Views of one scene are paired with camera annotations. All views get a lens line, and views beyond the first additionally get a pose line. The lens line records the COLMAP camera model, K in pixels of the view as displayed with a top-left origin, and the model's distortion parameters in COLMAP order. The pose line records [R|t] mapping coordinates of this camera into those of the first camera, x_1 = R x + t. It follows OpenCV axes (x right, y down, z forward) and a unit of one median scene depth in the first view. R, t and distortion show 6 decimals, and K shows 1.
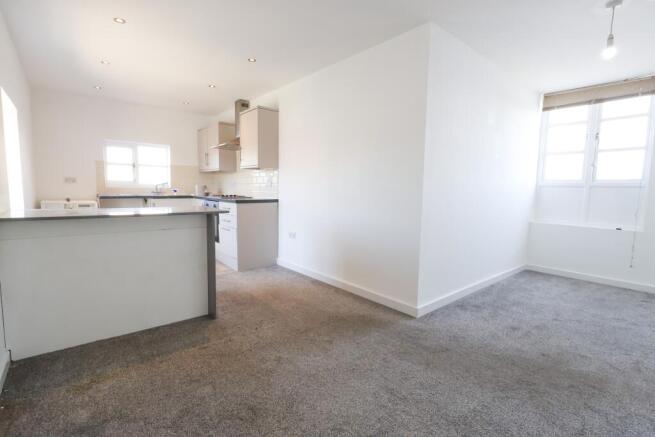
lens RADIAL K [[308.6, 0, 323.1], [0, 308.6, 218.0], [0, 0, 1]] dist [0.001240, -0.000596]
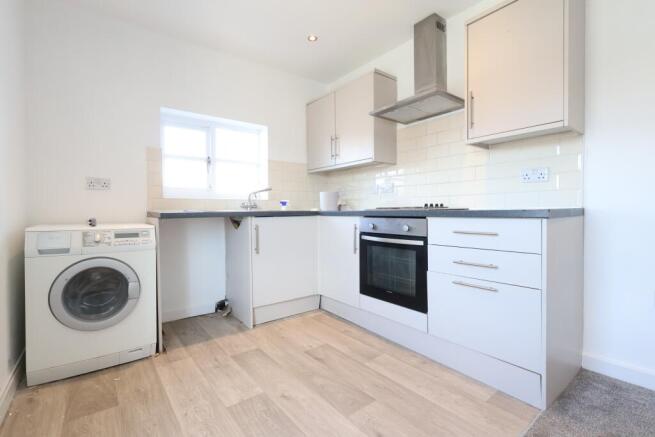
lens RADIAL K [[308.6, 0, 331.9], [0, 308.6, 218.3], [0, 0, 1]] dist [0.001240, -0.000596]
pose [[0.998906, -0.025362, -0.039285, -0.386213], [0.022675, 0.997468, -0.067400, -0.022638], [0.040895, 0.066436, 0.996952, 0.475785]]
